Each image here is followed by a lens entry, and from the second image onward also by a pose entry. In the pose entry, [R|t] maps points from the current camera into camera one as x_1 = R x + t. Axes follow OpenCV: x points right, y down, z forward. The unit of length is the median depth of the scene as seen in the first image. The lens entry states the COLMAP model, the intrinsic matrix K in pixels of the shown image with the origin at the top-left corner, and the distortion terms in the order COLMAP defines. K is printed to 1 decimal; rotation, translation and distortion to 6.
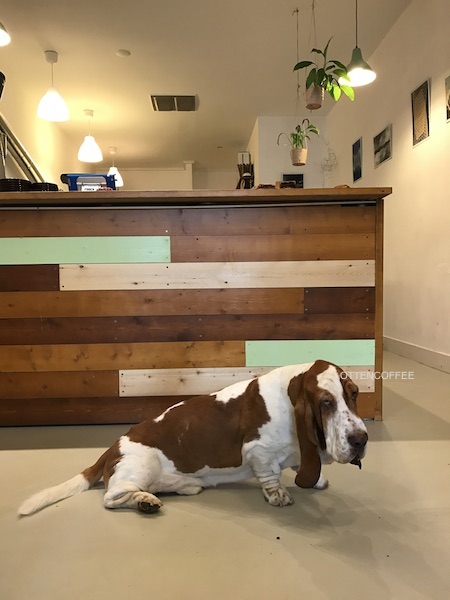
lens RADIAL K [[495.2, 0, 223.3], [0, 495.2, 299.4], [0, 0, 1]] dist [0.012124, -0.000409]
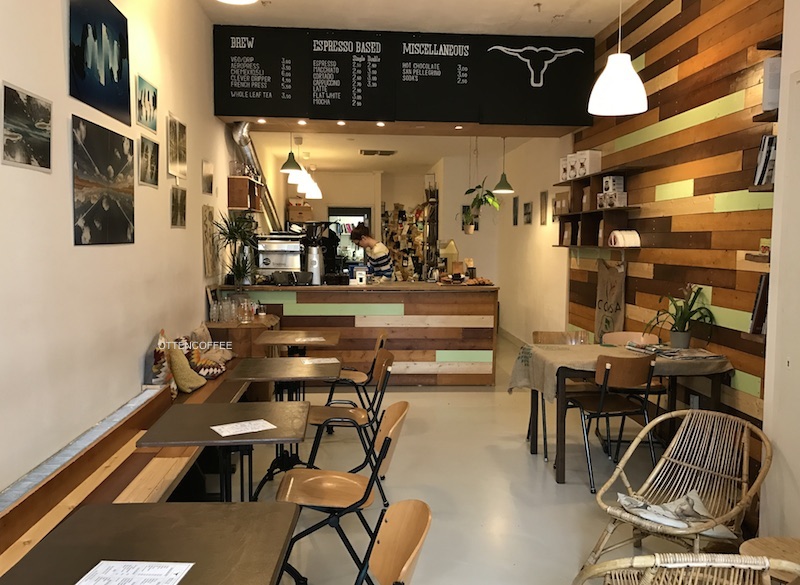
lens RADIAL K [[706.7, 0, 401.3], [0, 706.7, 291.0], [0, 0, 1]] dist [-0.006435, -0.002550]
pose [[0.999603, 0.019434, 0.020384, -0.185112], [-0.020130, 0.999201, 0.034523, -0.294826], [-0.019696, -0.034920, 0.999196, -2.212366]]
